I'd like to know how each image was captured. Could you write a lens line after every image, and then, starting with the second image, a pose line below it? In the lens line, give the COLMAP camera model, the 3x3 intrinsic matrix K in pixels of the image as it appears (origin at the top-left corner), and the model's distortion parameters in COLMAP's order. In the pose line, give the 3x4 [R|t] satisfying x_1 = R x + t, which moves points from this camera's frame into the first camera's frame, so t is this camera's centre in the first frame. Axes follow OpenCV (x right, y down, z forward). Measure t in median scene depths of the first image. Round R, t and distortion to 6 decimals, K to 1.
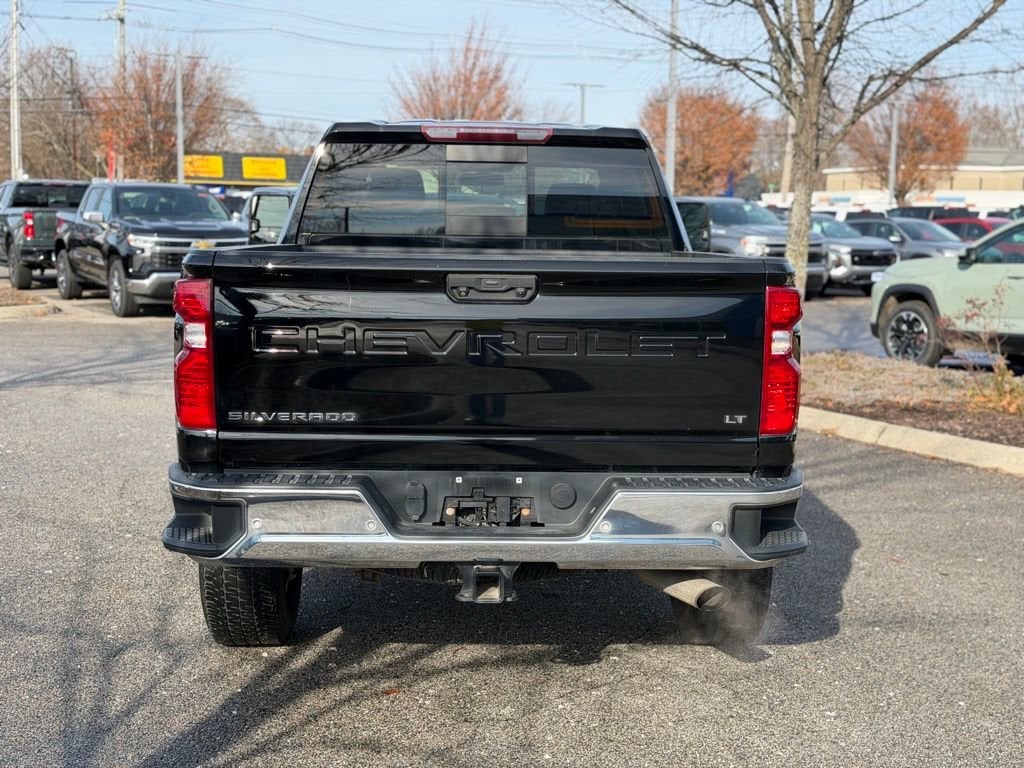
lens RADIAL K [[1445.7, 0, 522.9], [0, 1445.7, 383.4], [0, 0, 1]] dist [0.147034, -0.161377]
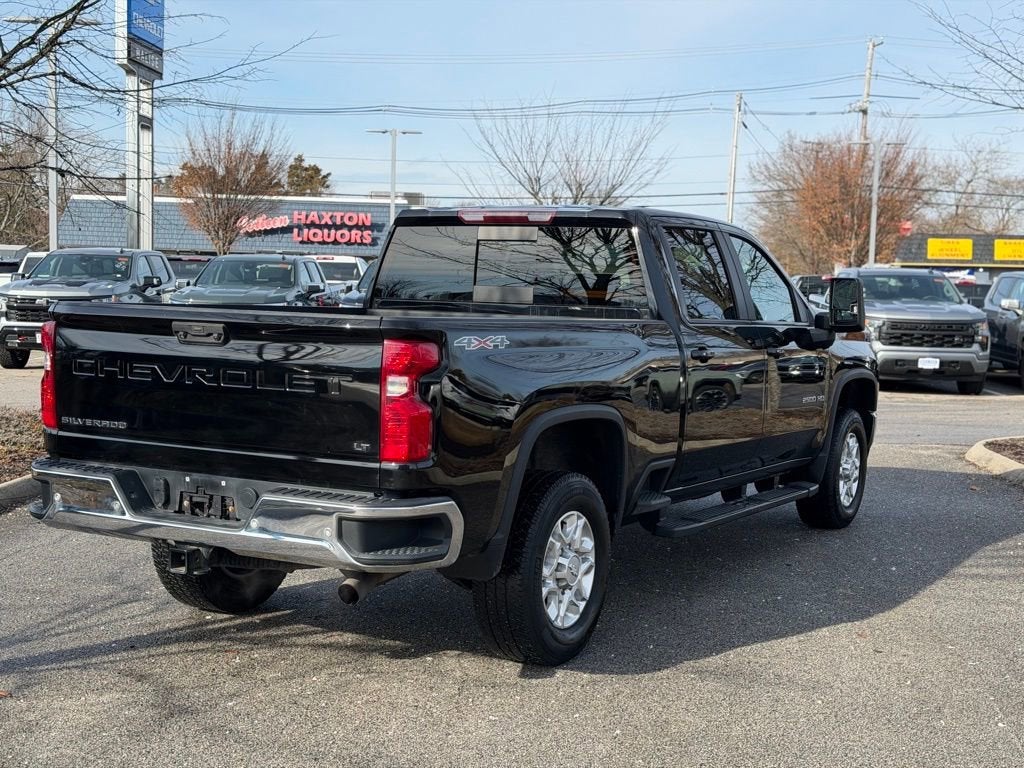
lens RADIAL K [[1443.0, 0, 508.6], [0, 1443.0, 385.8], [0, 0, 1]] dist [0.158643, -0.031214]
pose [[0.848690, 0.045038, -0.526969, 0.598907], [-0.074166, 0.996657, -0.034265, 0.004100], [0.523664, 0.068163, 0.849193, 0.019017]]
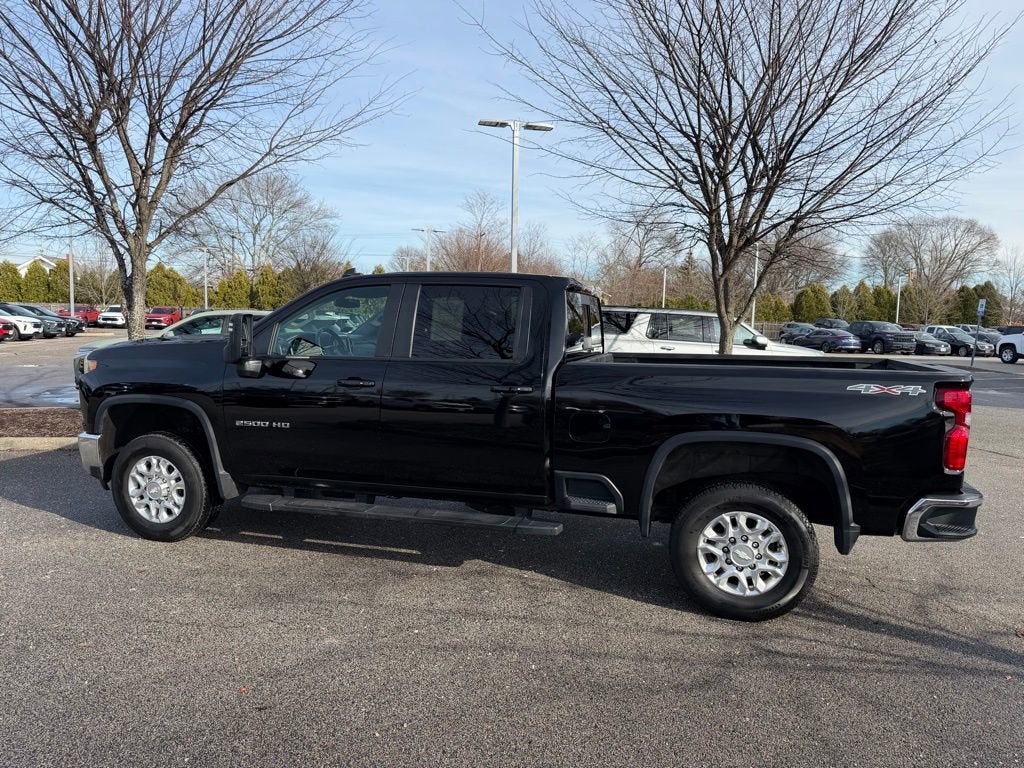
lens RADIAL K [[728.6, 0, 514.5], [0, 728.6, 382.3], [0, 0, 1]] dist [0.007502, -0.003581]
pose [[0.293780, -0.090787, 0.951552, -0.841014], [0.086972, 0.993889, 0.067974, -0.126608], [-0.951908, 0.062789, 0.299881, 0.838519]]
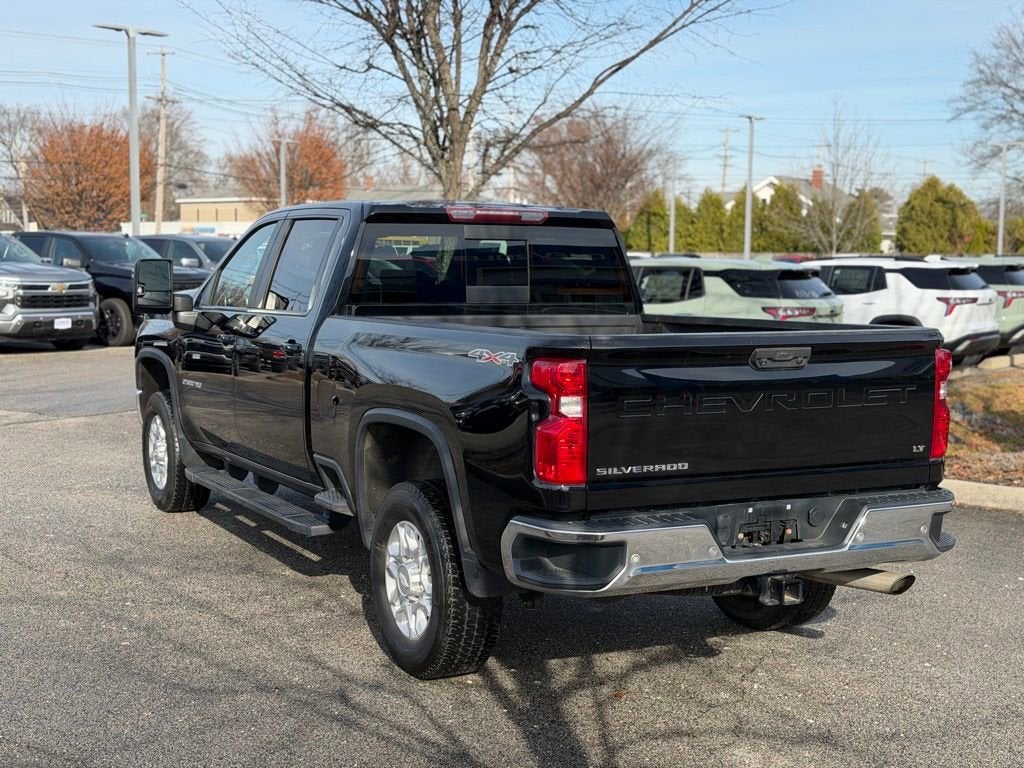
lens RADIAL K [[1445.7, 0, 522.9], [0, 1445.7, 383.4], [0, 0, 1]] dist [0.147034, -0.161377]
pose [[0.894543, -0.042736, 0.444935, -0.523603], [0.050677, 0.998697, -0.005962, -0.031061], [-0.444100, 0.027881, 0.895543, -0.032601]]
